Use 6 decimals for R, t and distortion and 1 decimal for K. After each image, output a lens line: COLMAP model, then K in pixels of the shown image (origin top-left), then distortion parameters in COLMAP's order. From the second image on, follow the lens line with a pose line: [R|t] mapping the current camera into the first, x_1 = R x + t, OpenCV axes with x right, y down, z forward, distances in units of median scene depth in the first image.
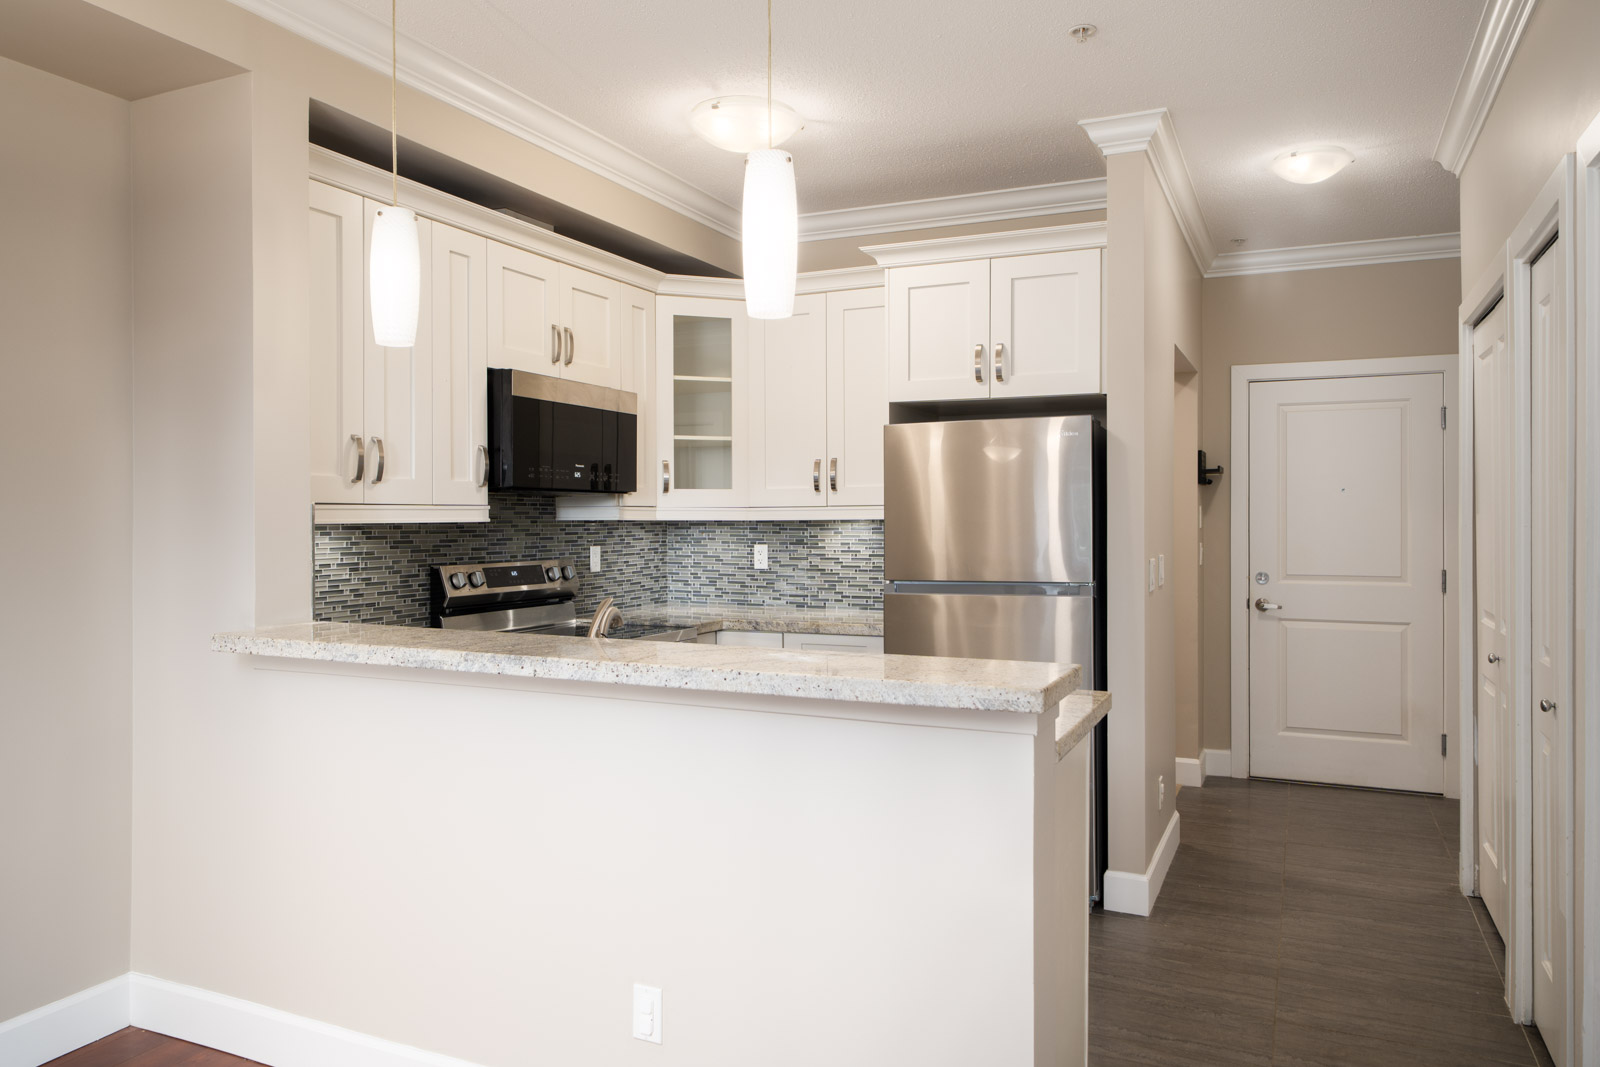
lens RADIAL K [[1119.6, 0, 778.2], [0, 1119.6, 526.5], [0, 0, 1]] dist [0.005504, -0.002537]
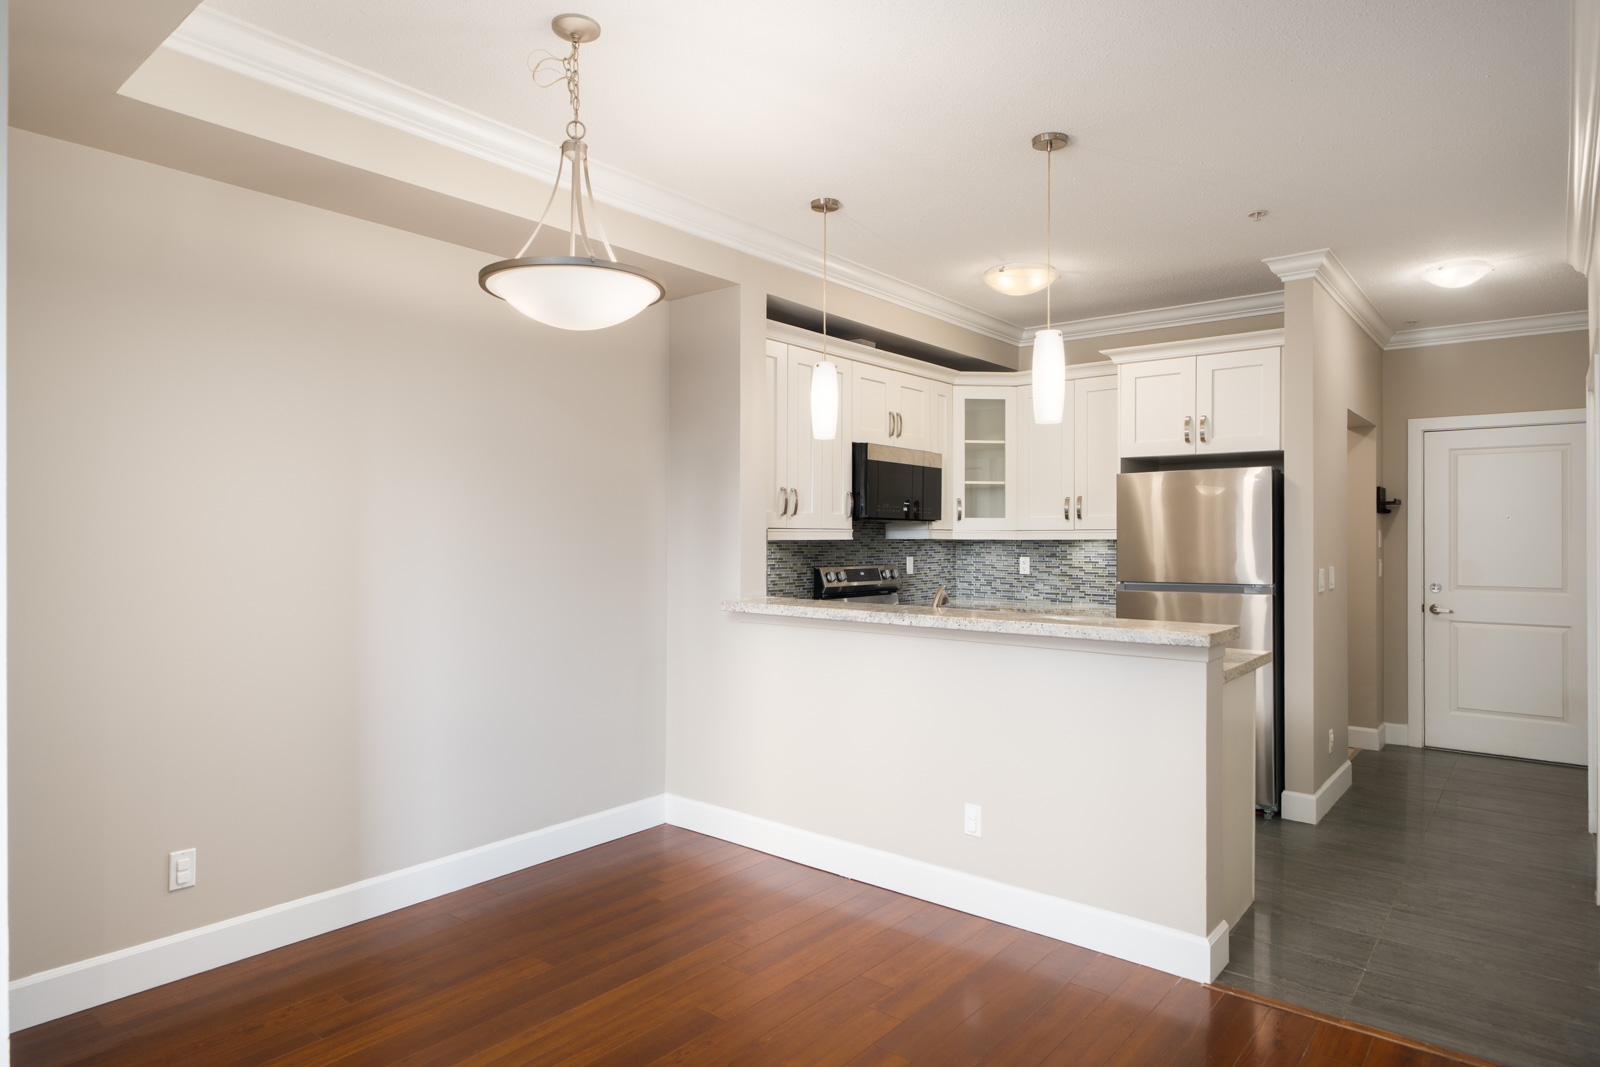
lens RADIAL K [[907.5, 0, 794.1], [0, 907.5, 535.3], [0, 0, 1]] dist [-0.002331, 0.002511]
pose [[0.969471, 0.003690, -0.245177, -0.018483], [-0.006388, 0.999927, -0.010209, 0.002694], [0.245121, 0.011463, 0.969425, -0.198735]]
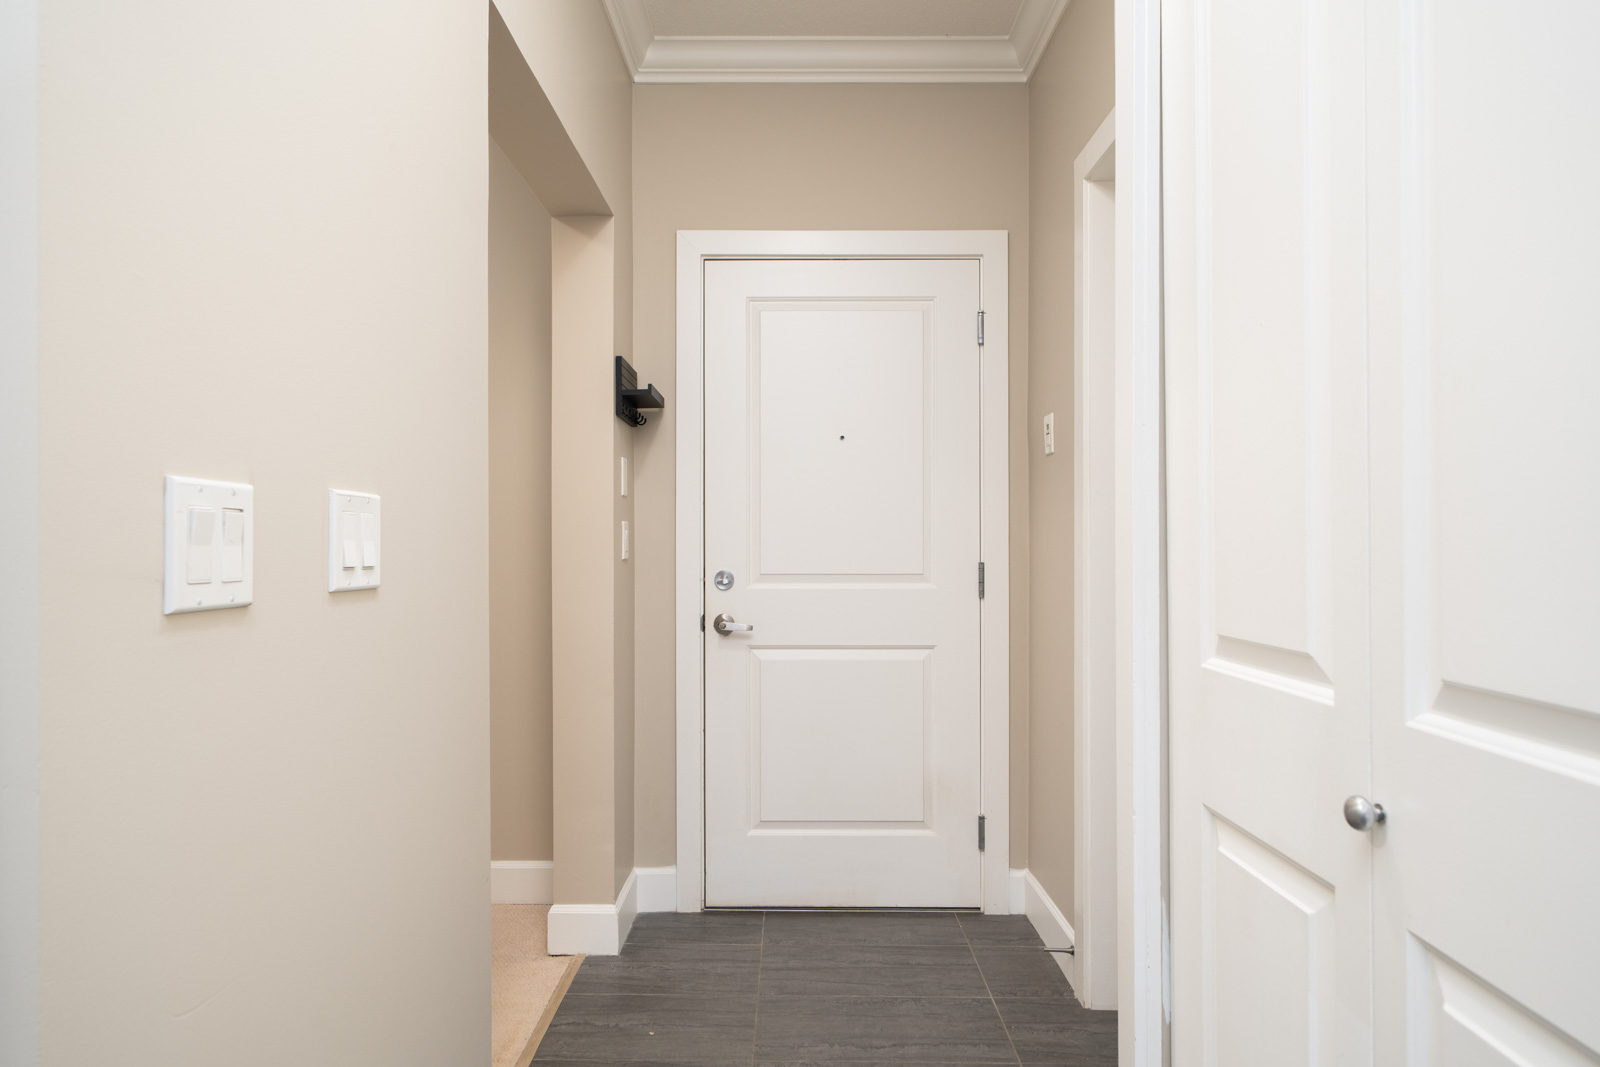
lens RADIAL K [[907.5, 0, 804.5], [0, 907.5, 527.7], [0, 0, 1]] dist [-0.002331, 0.002511]
pose [[0.888830, 0.001441, 0.458234, 0.305903], [0.001558, 0.999980, -0.006167, 0.025285], [-0.458234, 0.006195, 0.888810, 0.676654]]
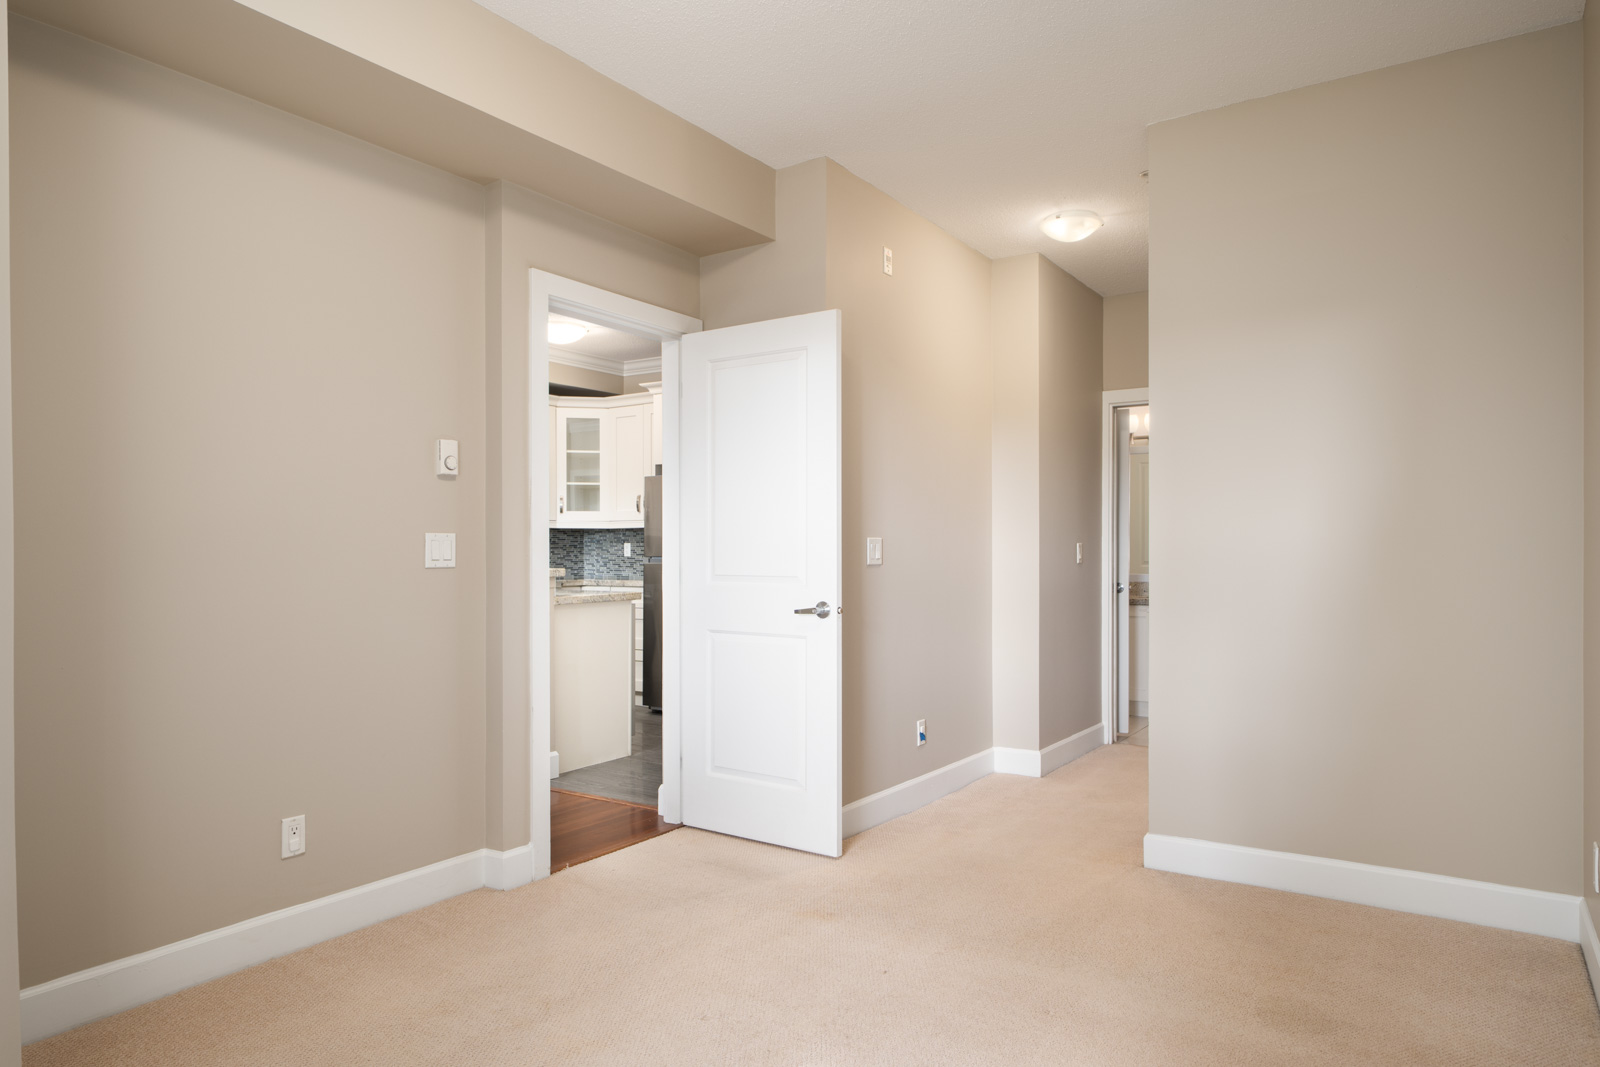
lens RADIAL K [[946.7, 0, 790.5], [0, 946.7, 532.1], [0, 0, 1]] dist [-0.007671, -0.000198]
pose [[0.991087, 0.000182, -0.133217, 0.481733], [-0.002317, 0.999871, -0.015869, 0.024382], [0.133197, 0.016036, 0.990960, -0.495193]]
